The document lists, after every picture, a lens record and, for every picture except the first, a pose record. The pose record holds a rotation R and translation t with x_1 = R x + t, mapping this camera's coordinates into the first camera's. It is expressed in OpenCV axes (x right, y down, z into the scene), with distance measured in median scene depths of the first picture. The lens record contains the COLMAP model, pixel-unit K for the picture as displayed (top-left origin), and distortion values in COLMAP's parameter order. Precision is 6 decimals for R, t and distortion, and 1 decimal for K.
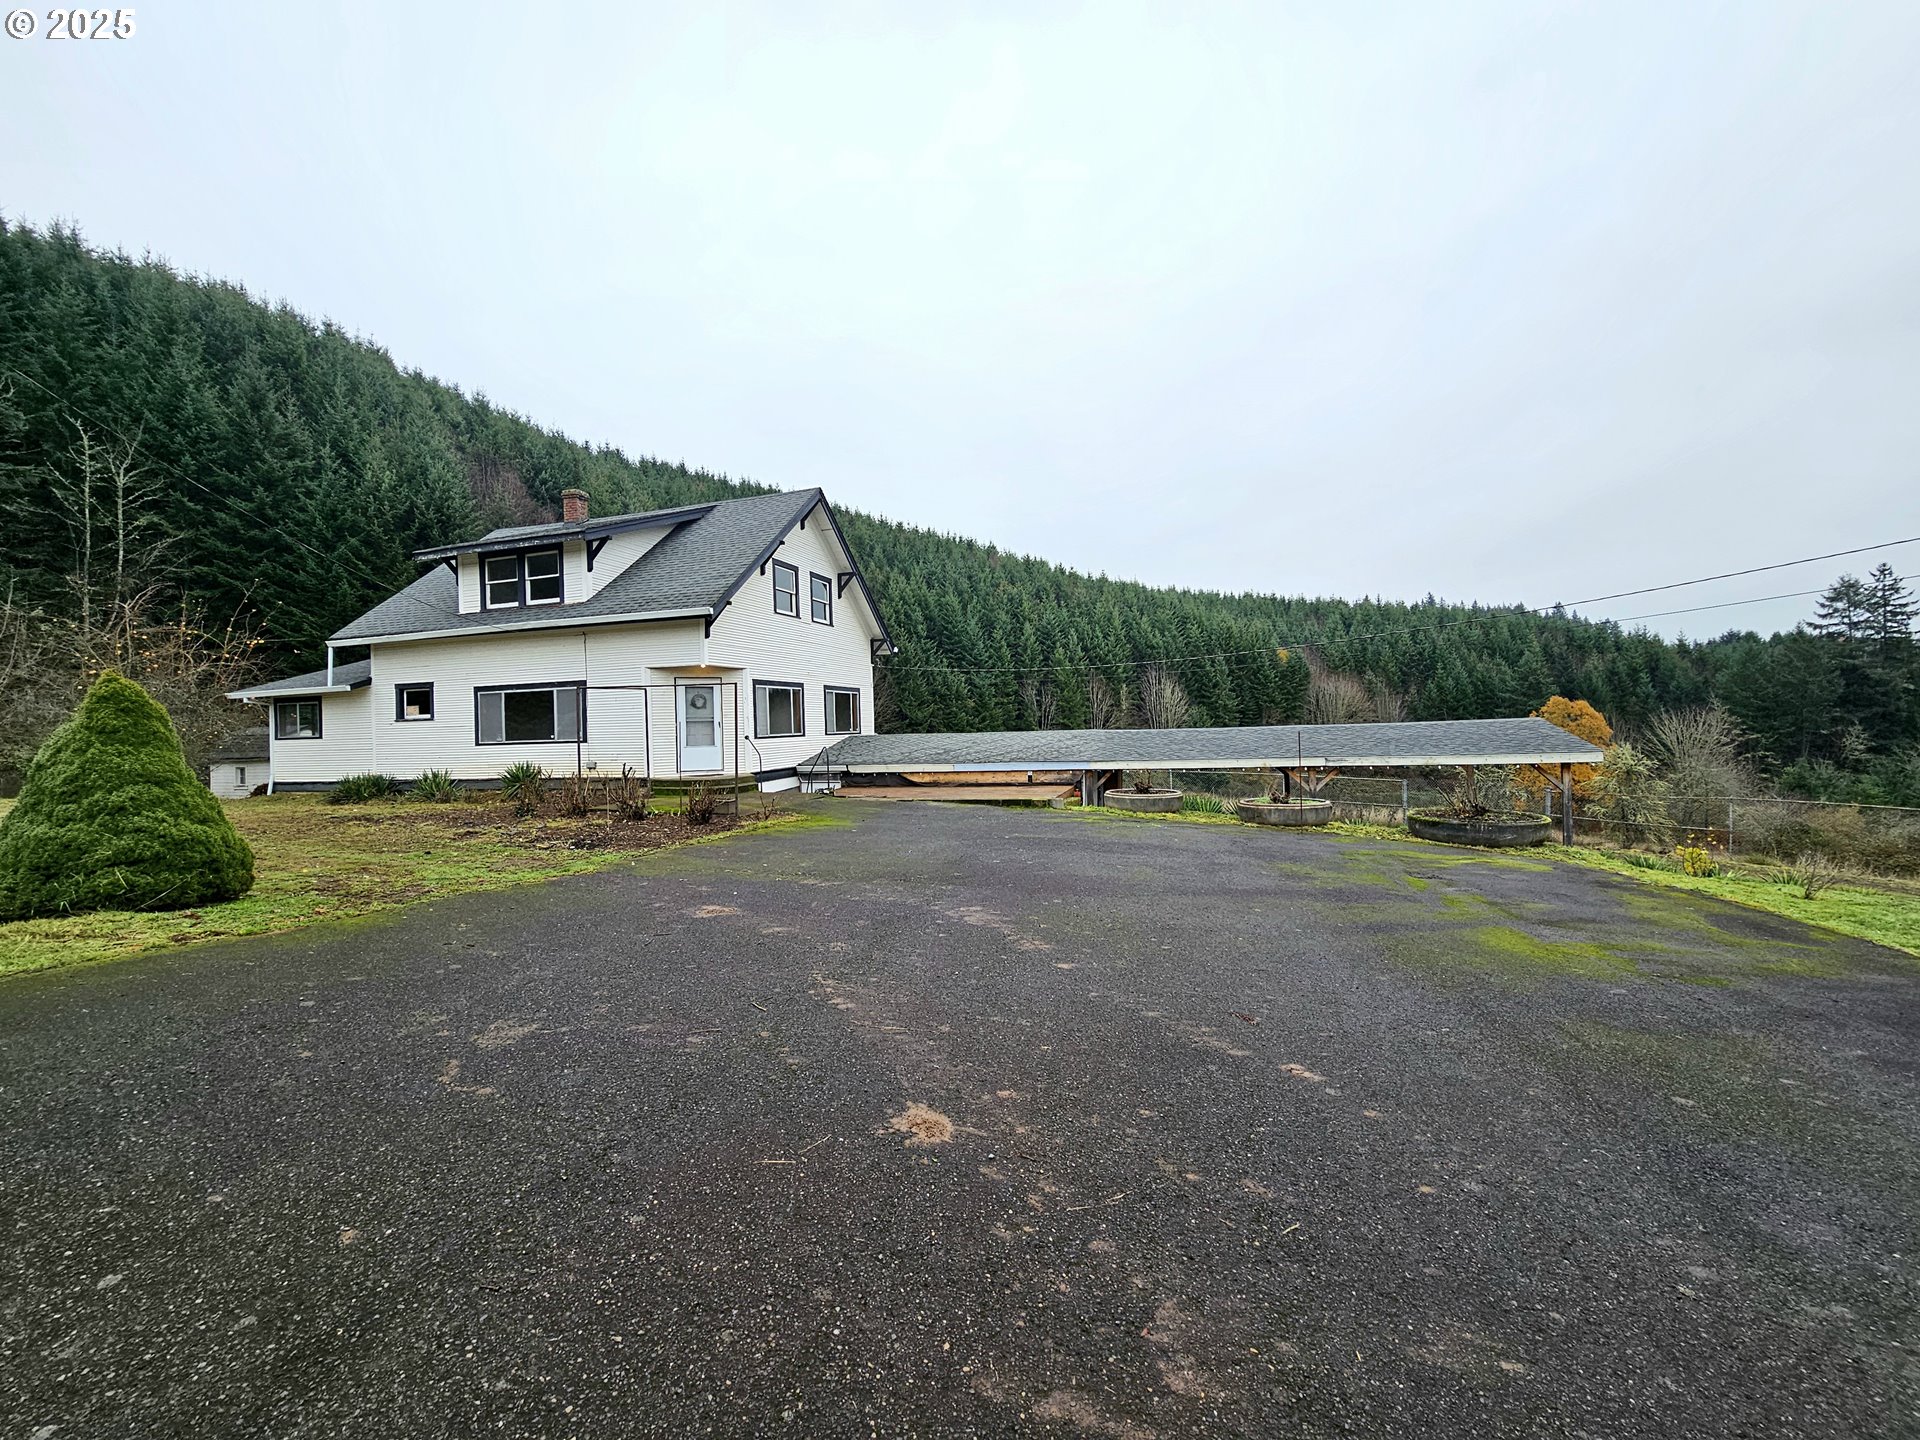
lens RADIAL K [[769.2, 0, 957.6], [0, 769.2, 737.9], [0, 0, 1]] dist [-0.001177, -0.002813]
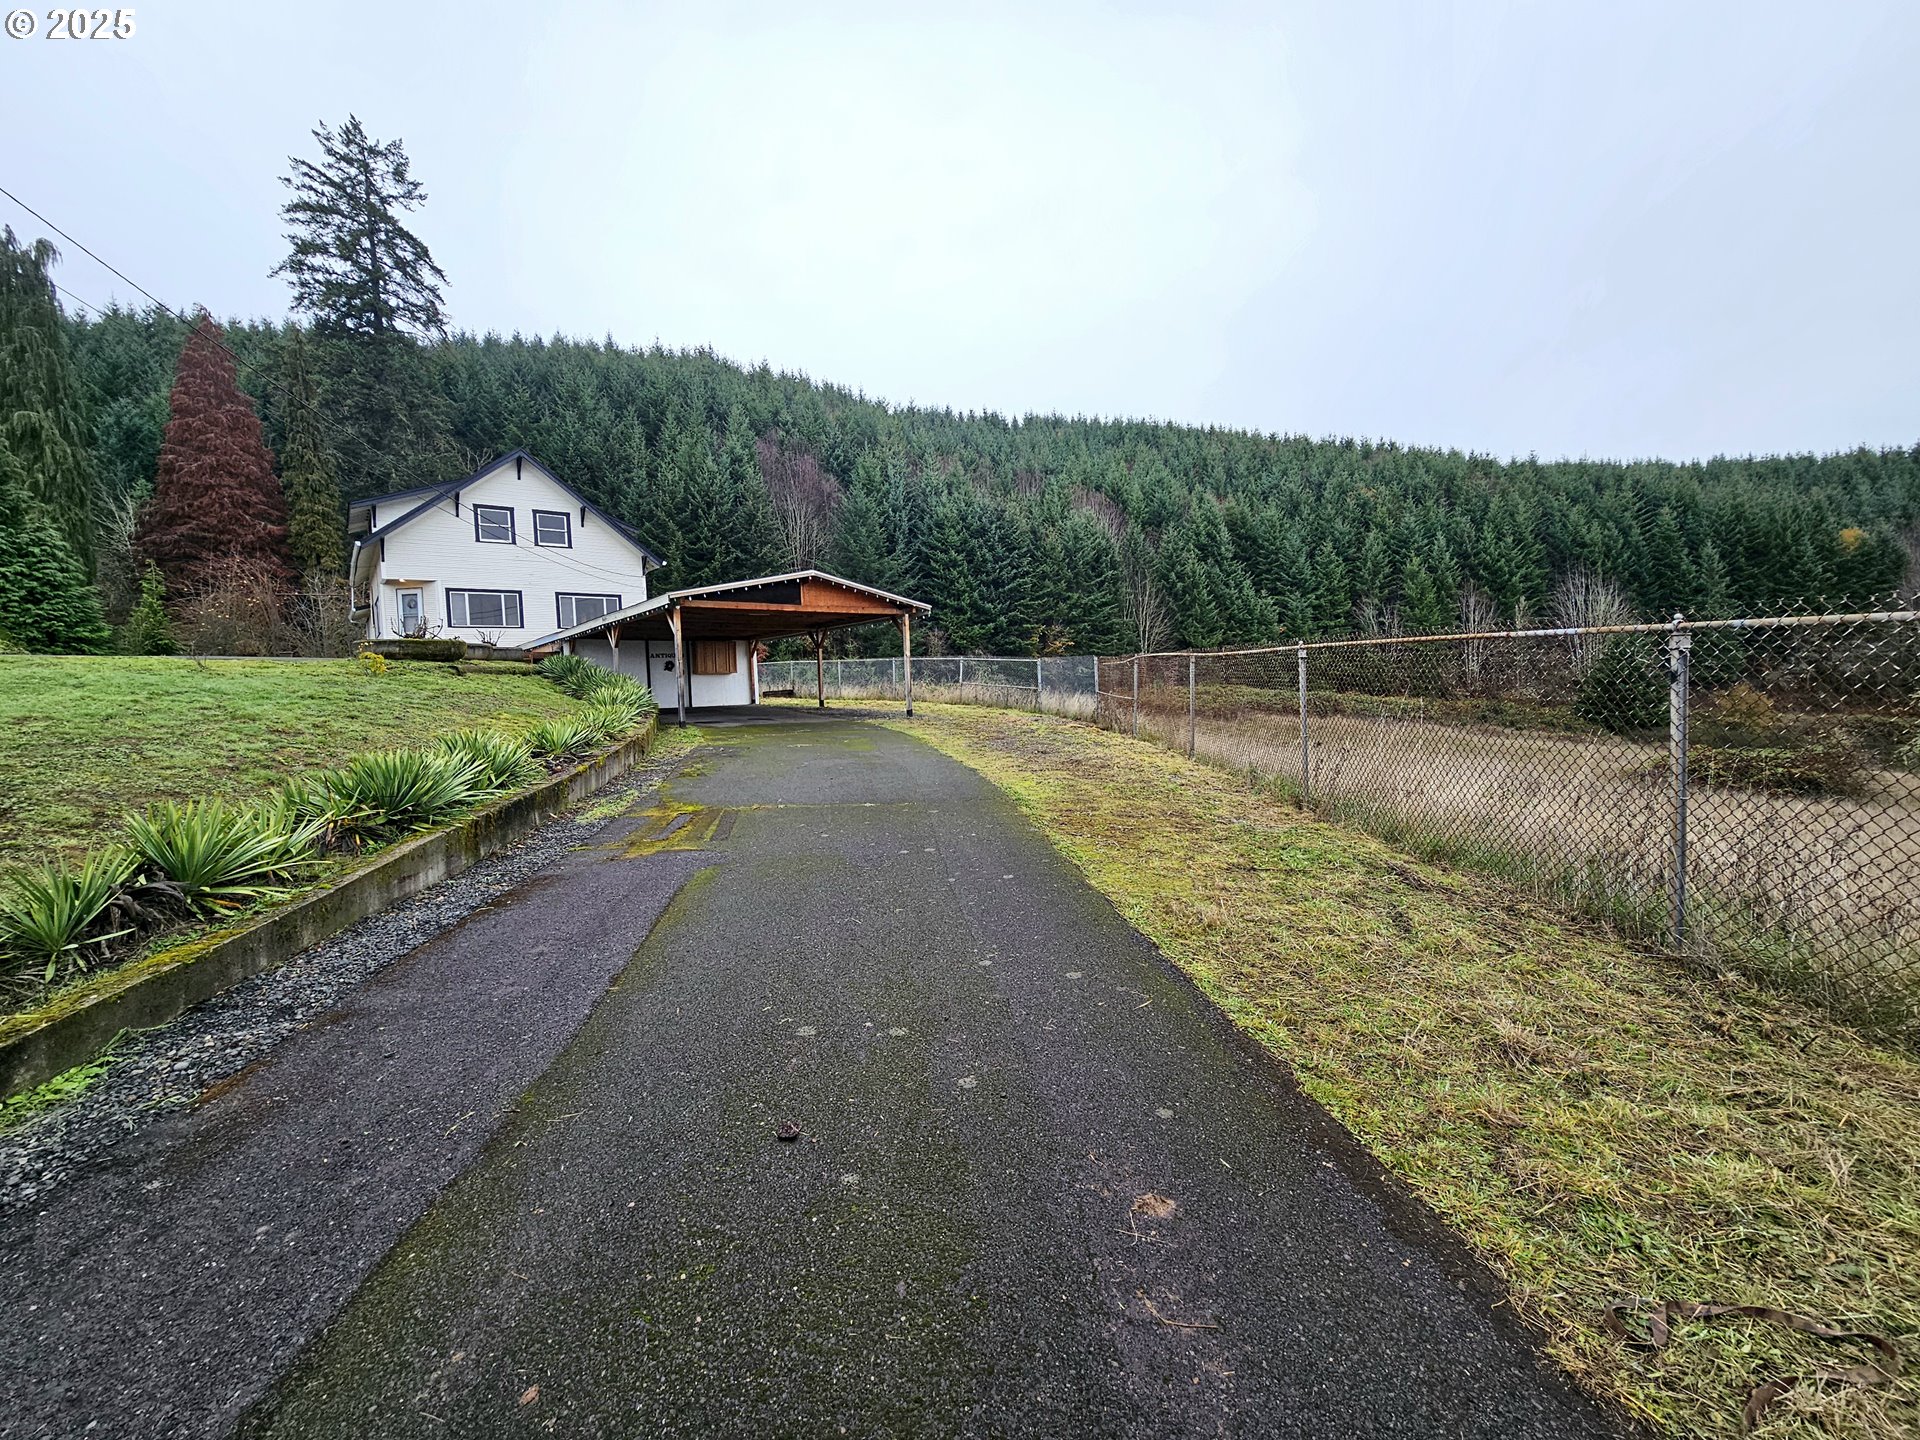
lens RADIAL K [[769.2, 0, 960.3], [0, 769.2, 723.3], [0, 0, 1]] dist [-0.001177, -0.002813]
pose [[0.847644, 0.020728, -0.530160, 0.494944], [0.008996, 0.998531, 0.053423, 0.041304], [0.530489, -0.050053, 0.846213, 0.091970]]
